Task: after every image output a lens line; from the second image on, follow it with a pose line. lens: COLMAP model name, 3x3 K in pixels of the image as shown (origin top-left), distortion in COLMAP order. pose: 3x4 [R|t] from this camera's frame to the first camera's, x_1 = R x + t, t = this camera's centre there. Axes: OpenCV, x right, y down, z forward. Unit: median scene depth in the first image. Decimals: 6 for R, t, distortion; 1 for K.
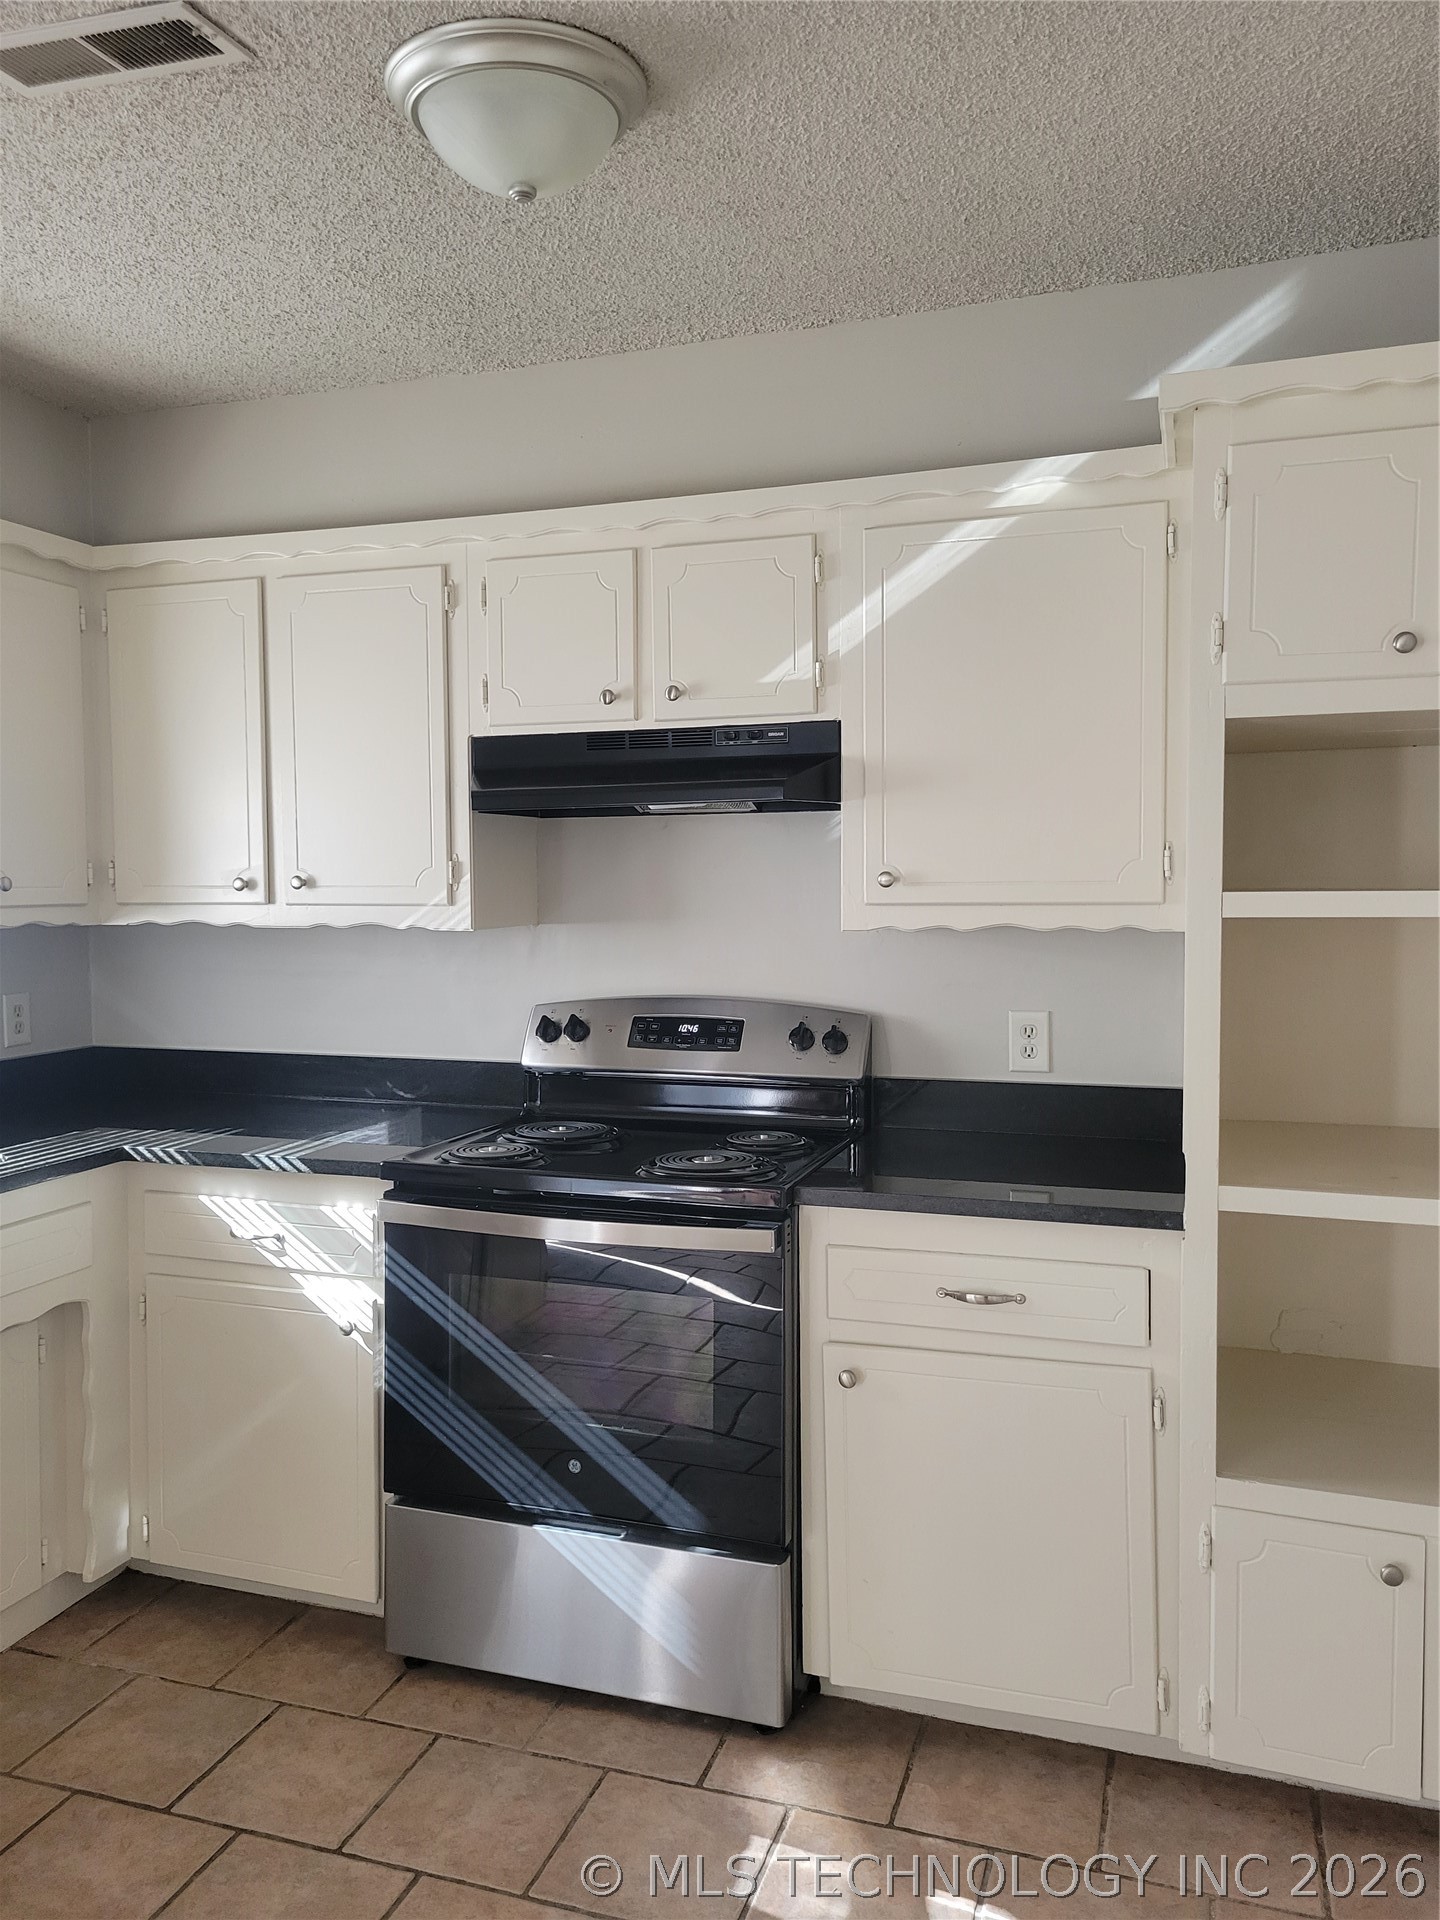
lens RADIAL K [[1456.1, 0, 716.9], [0, 1456.1, 942.7], [0, 0, 1]] dist [0.057549, -0.034776]
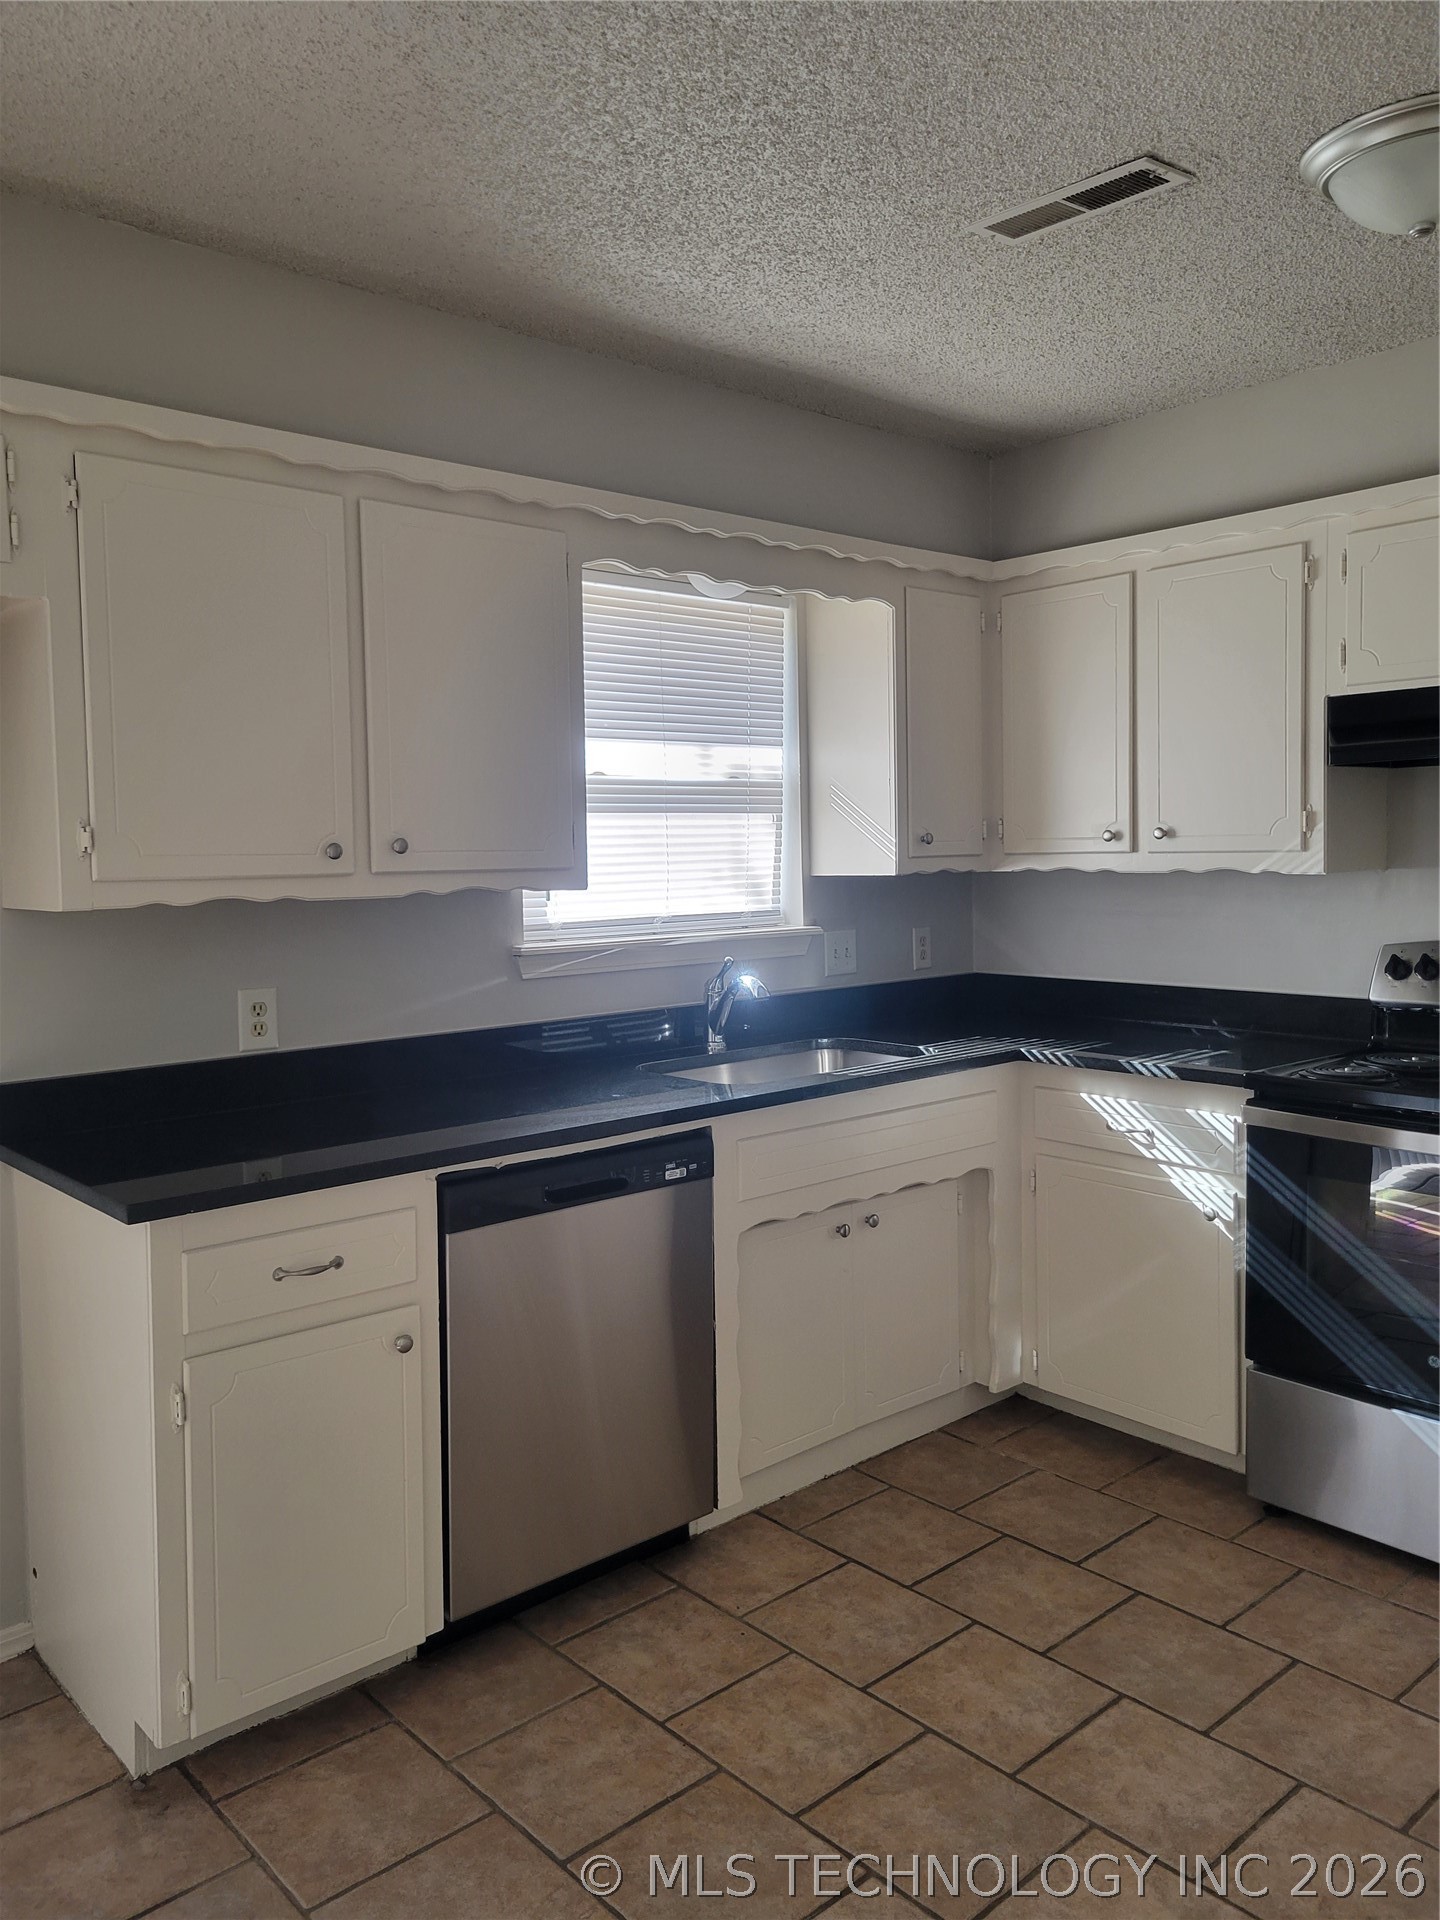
lens RADIAL K [[1456.1, 0, 711.0], [0, 1456.1, 925.0], [0, 0, 1]] dist [0.057549, -0.034776]
pose [[0.867496, 0.014835, -0.497223, -0.019817], [-0.007223, 0.999825, 0.017229, 0.015533], [0.497391, -0.011355, 0.867452, -0.202359]]
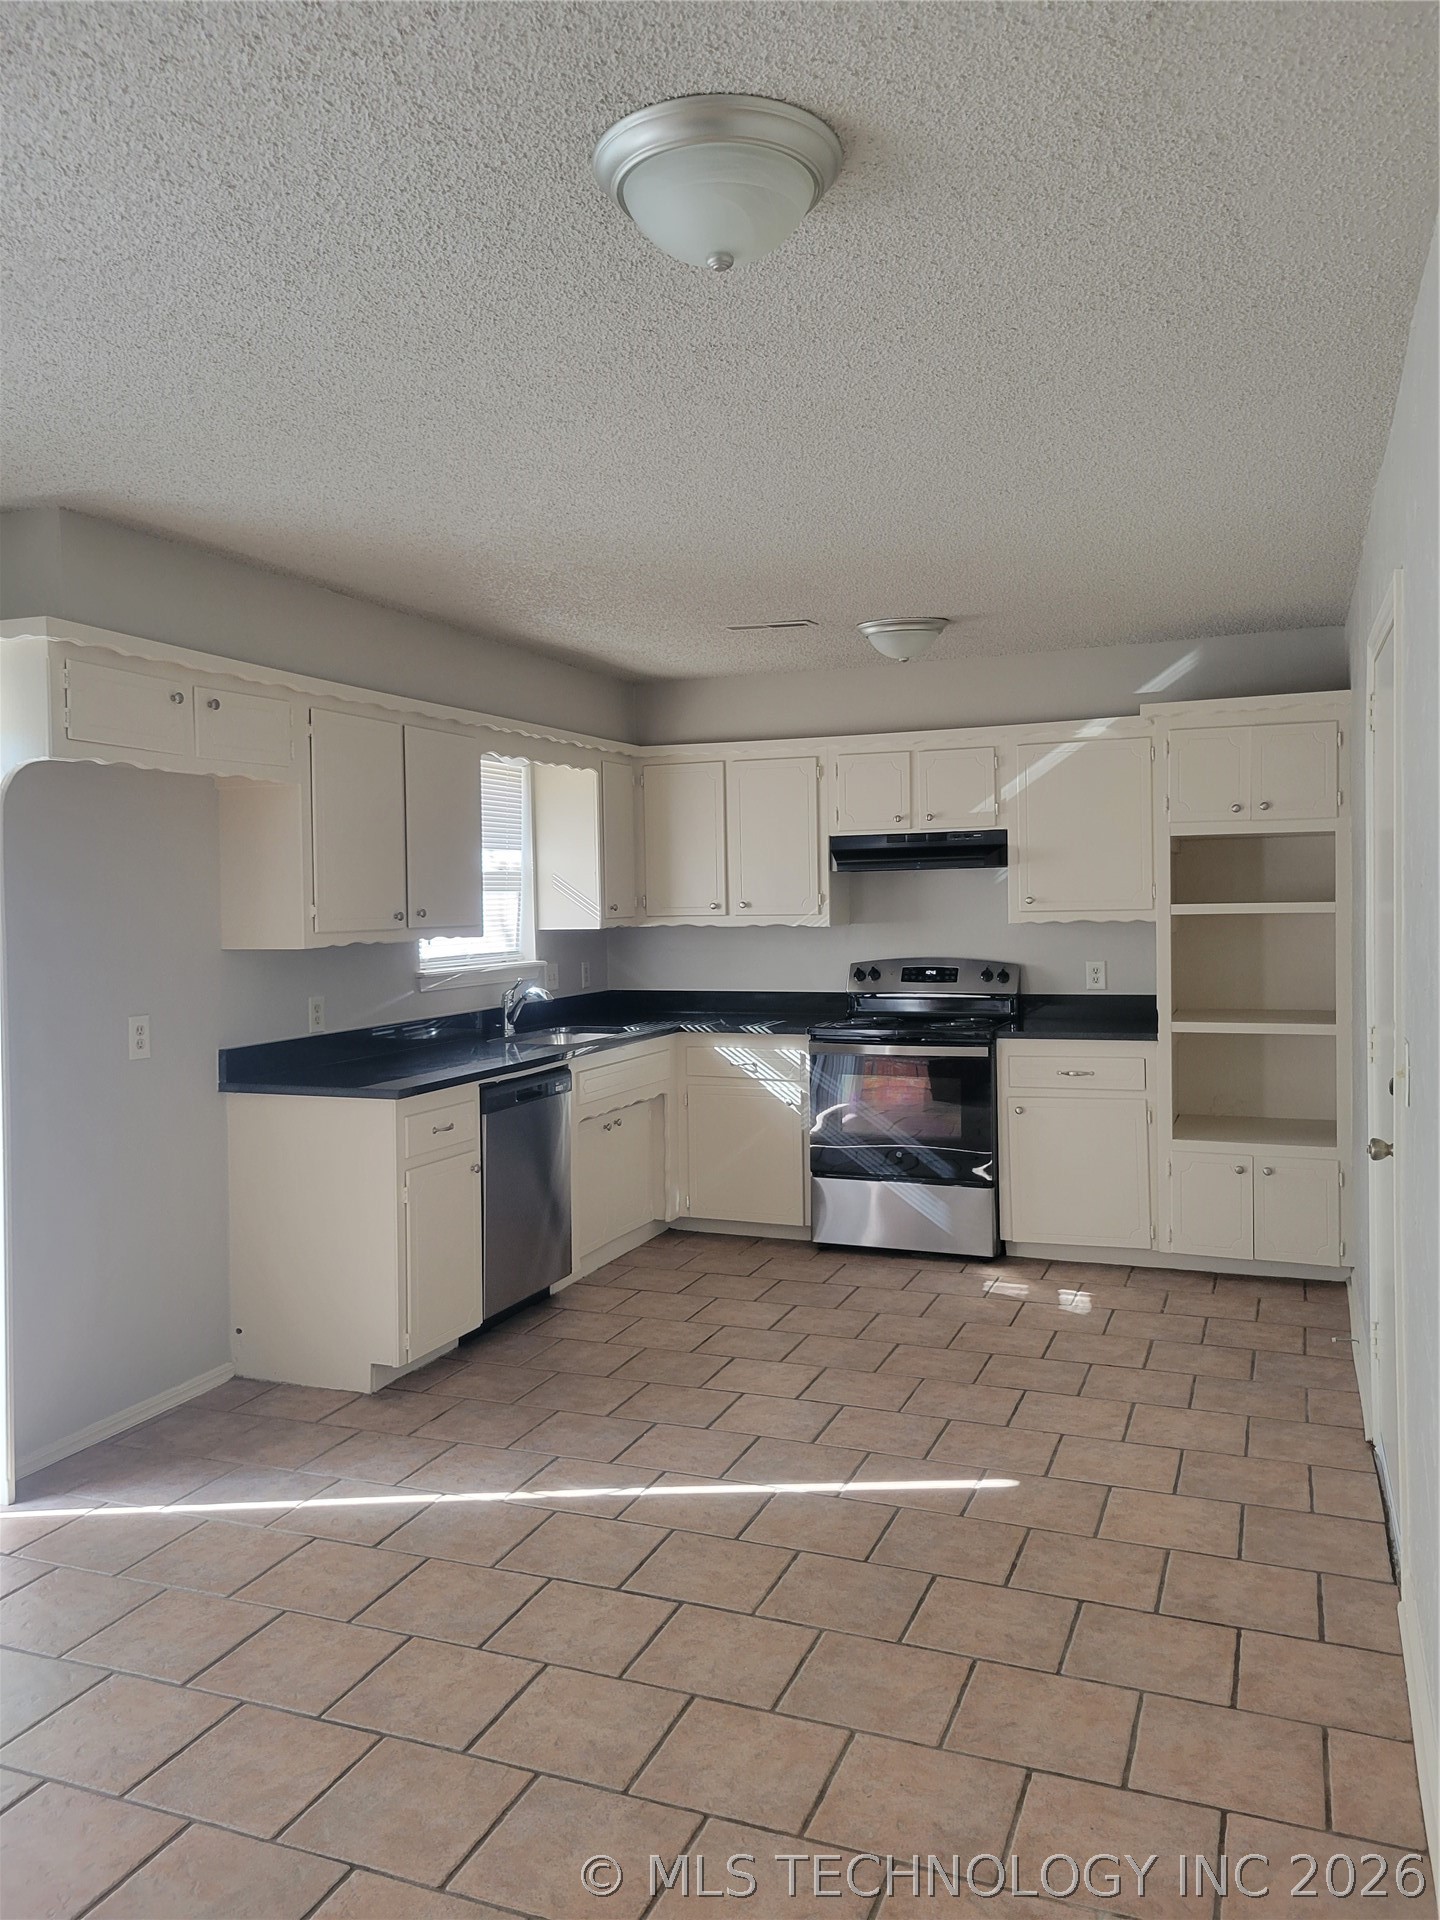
lens RADIAL K [[1456.1, 0, 718.5], [0, 1456.1, 926.8], [0, 0, 1]] dist [0.057549, -0.034776]
pose [[0.998584, -0.011194, -0.052012, -0.237172], [0.010018, 0.999690, -0.022808, 0.042234], [0.052251, 0.022255, 0.998386, -1.224645]]
